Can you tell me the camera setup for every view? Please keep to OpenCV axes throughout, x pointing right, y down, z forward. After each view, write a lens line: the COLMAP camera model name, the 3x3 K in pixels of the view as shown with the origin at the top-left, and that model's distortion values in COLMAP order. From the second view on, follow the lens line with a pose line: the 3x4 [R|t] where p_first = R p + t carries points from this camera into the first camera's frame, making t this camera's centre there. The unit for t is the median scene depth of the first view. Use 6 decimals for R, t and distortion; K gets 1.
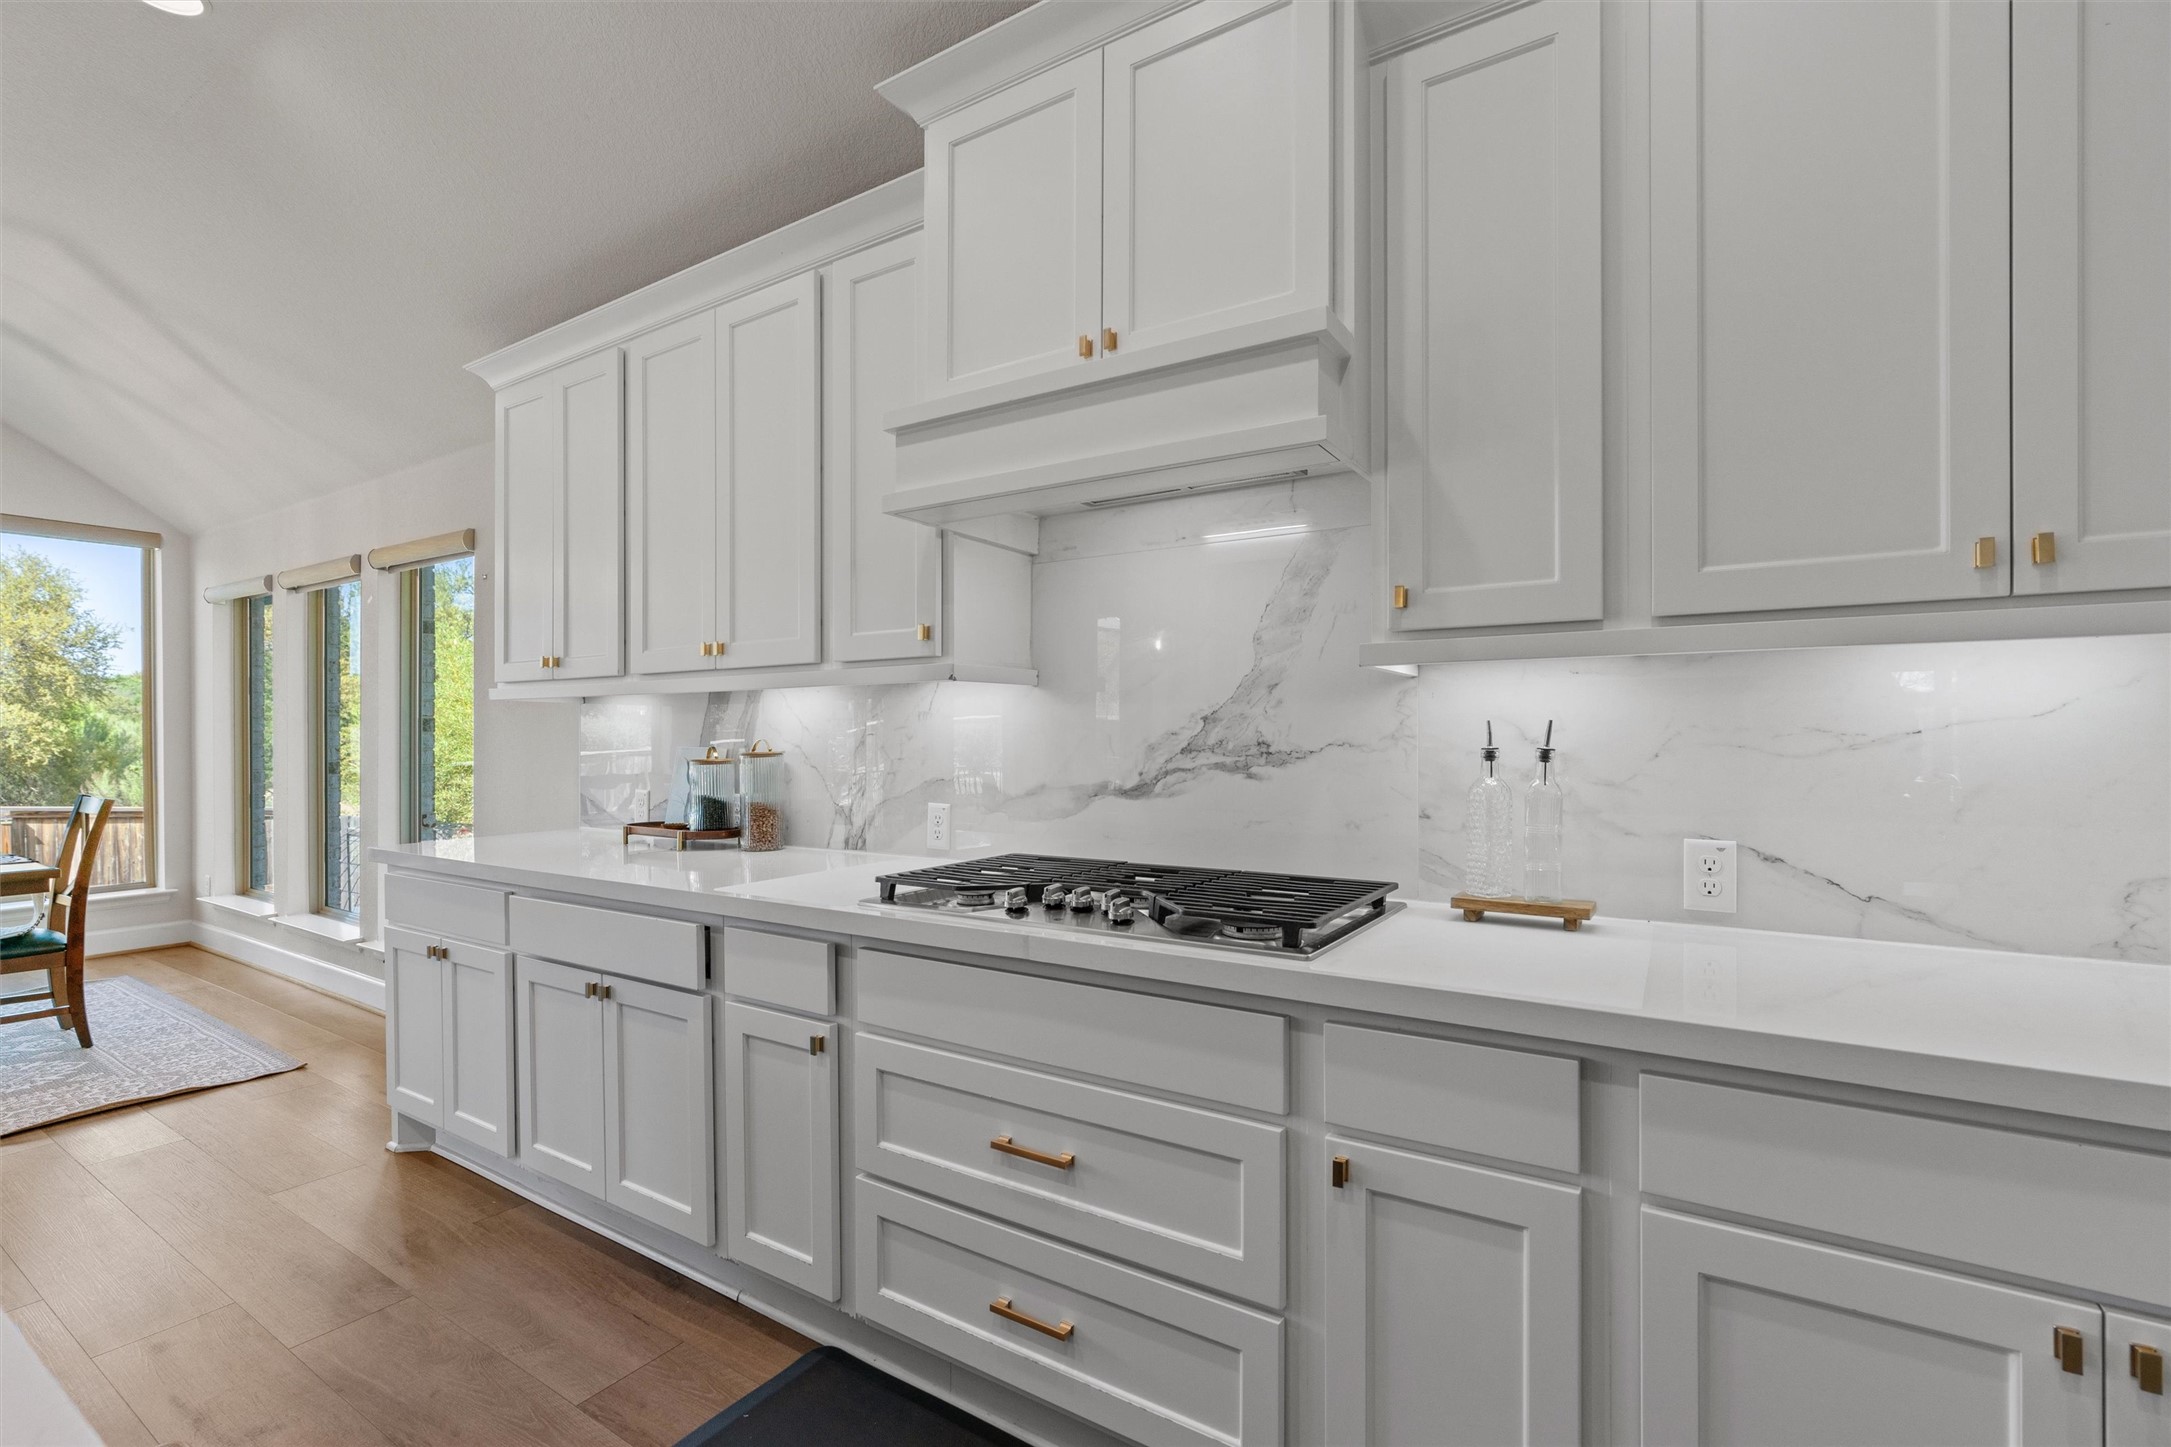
lens RADIAL K [[962.1, 0, 1094.1], [0, 962.1, 740.7], [0, 0, 1]] dist [-0.010457, 0.002582]
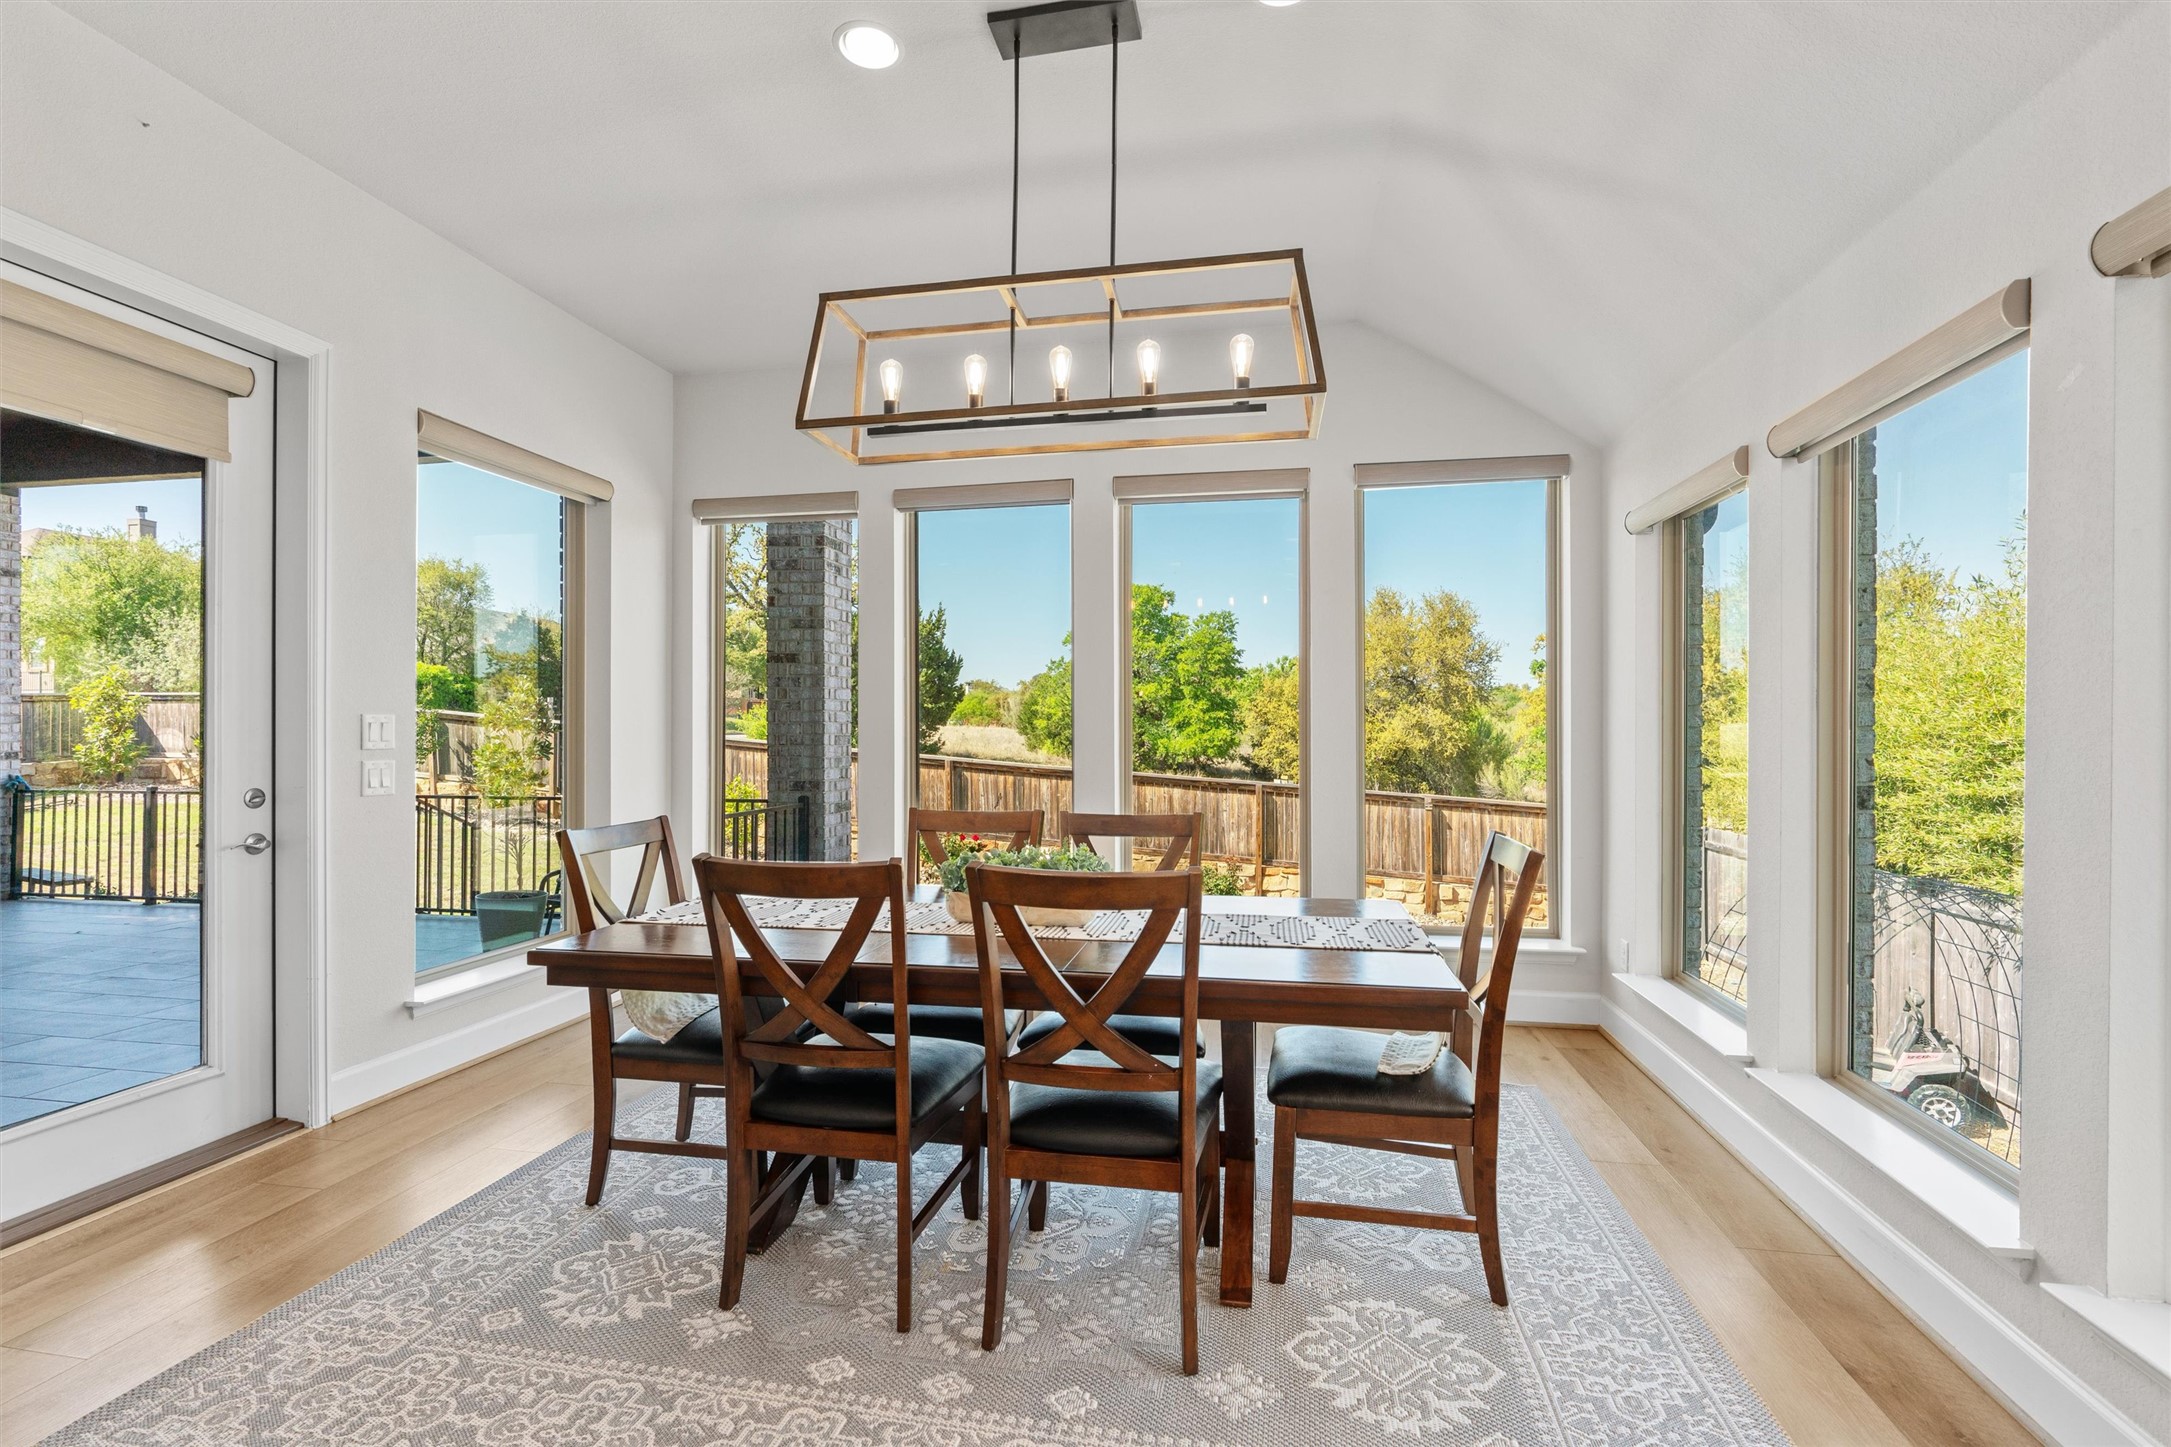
lens RADIAL K [[962.1, 0, 1085.7], [0, 962.1, 727.4], [0, 0, 1]] dist [-0.010457, 0.002582]
pose [[0.362481, -0.002571, -0.931987, -0.259294], [-0.010160, 0.999926, -0.006710, -0.000515], [0.931936, 0.011901, 0.362428, 0.237233]]
